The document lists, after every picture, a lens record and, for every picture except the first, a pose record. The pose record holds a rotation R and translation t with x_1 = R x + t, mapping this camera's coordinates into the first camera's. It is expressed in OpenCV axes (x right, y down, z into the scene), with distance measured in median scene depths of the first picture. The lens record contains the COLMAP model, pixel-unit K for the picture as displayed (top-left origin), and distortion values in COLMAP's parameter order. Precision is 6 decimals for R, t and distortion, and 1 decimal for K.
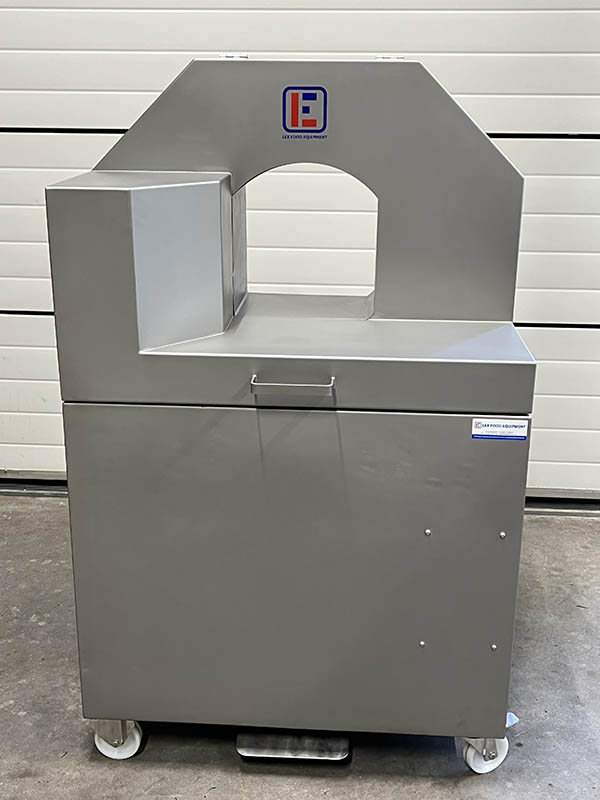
lens RADIAL K [[976.5, 0, 300.0], [0, 976.5, 403.3], [0, 0, 1]] dist [0.018863, 0.000000]
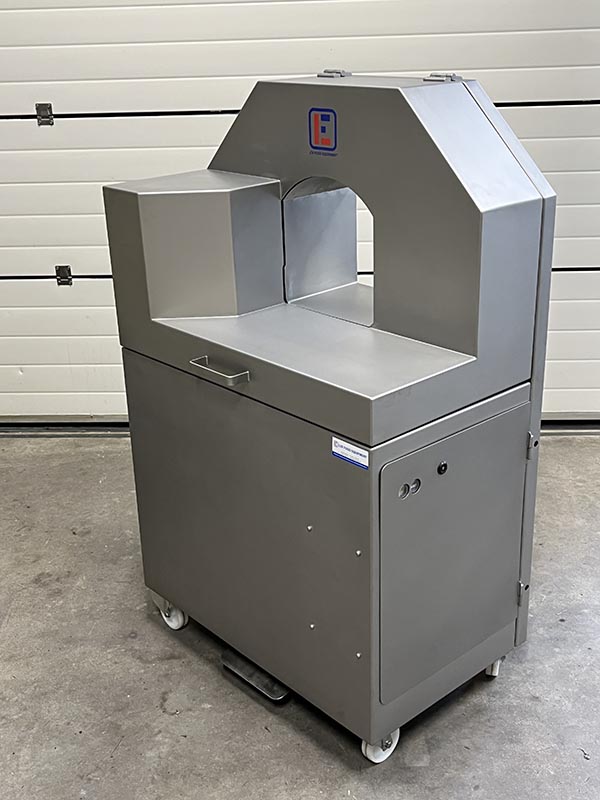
lens RADIAL K [[976.5, 0, 300.1], [0, 976.5, 394.0], [0, 0, 1]] dist [0.018863, 0.000000]
pose [[0.999177, -0.040264, 0.004814, -0.072205], [0.039905, 0.997419, 0.059692, -0.016467], [-0.007205, -0.059451, 0.998205, -0.152361]]
